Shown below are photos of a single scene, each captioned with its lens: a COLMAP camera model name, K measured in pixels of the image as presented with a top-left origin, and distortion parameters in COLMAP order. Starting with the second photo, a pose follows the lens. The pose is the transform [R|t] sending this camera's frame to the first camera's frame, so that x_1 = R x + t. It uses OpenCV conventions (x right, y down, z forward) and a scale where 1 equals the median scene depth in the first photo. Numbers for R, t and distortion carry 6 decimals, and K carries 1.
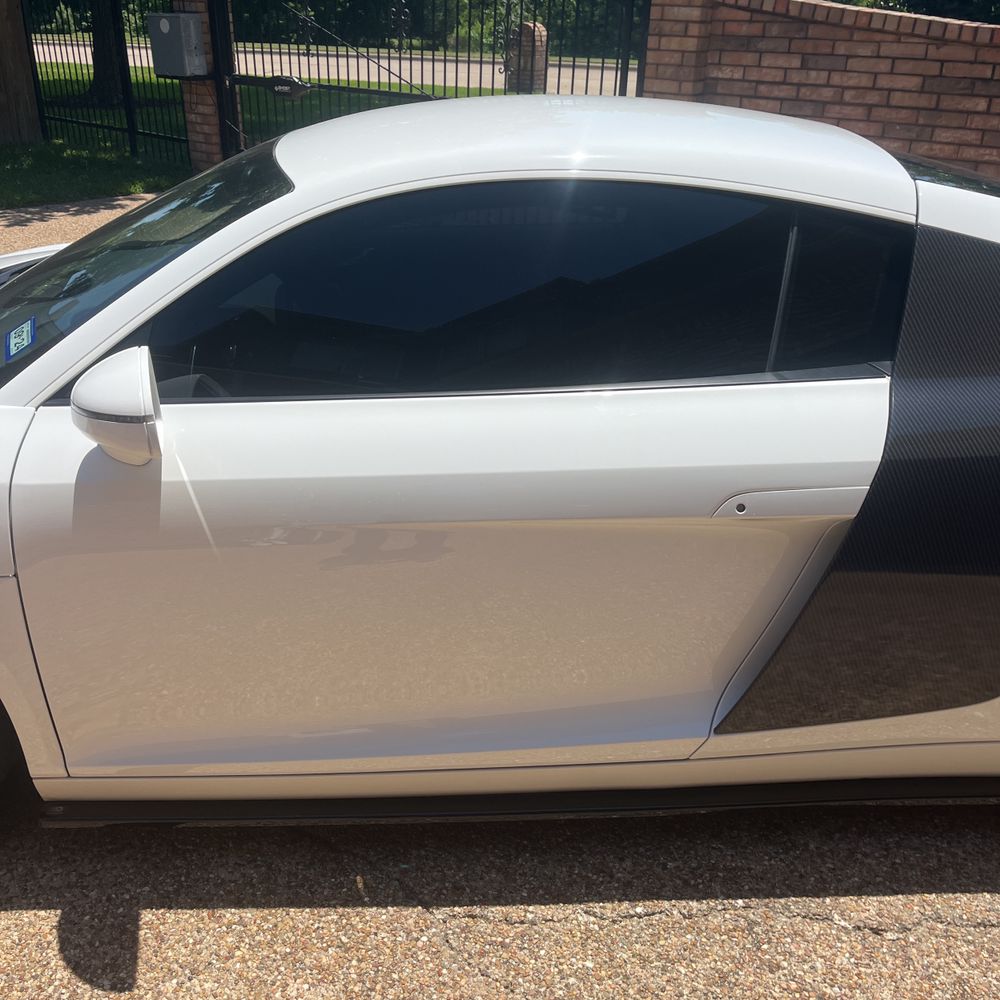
lens RADIAL K [[1022.1, 0, 492.5], [0, 1022.1, 507.3], [0, 0, 1]] dist [0.019759, 0.000000]
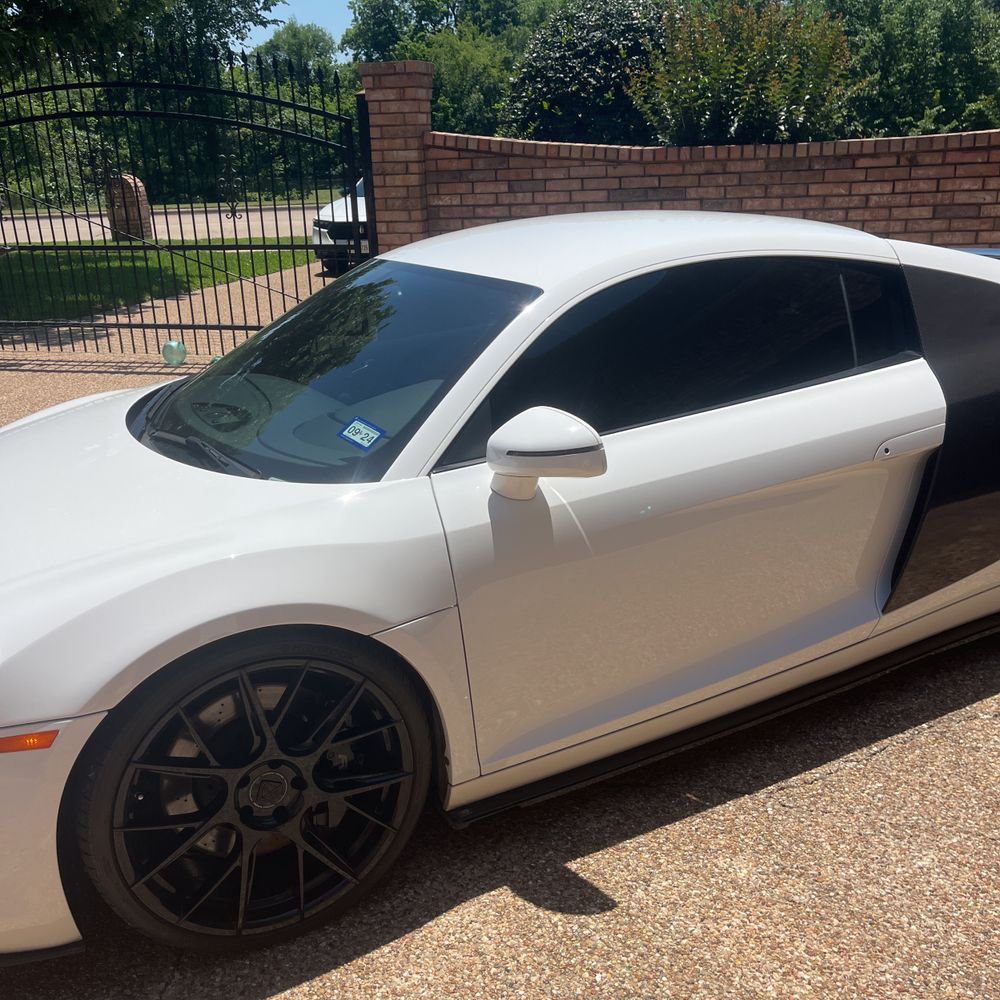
lens RADIAL K [[1022.1, 0, 503.9], [0, 1022.1, 492.5], [0, 0, 1]] dist [0.019759, 0.000000]
pose [[0.905045, -0.191767, 0.379629, -0.225039], [0.239293, 0.967499, -0.081755, 0.012764], [-0.351613, 0.164835, 0.921519, -0.050863]]
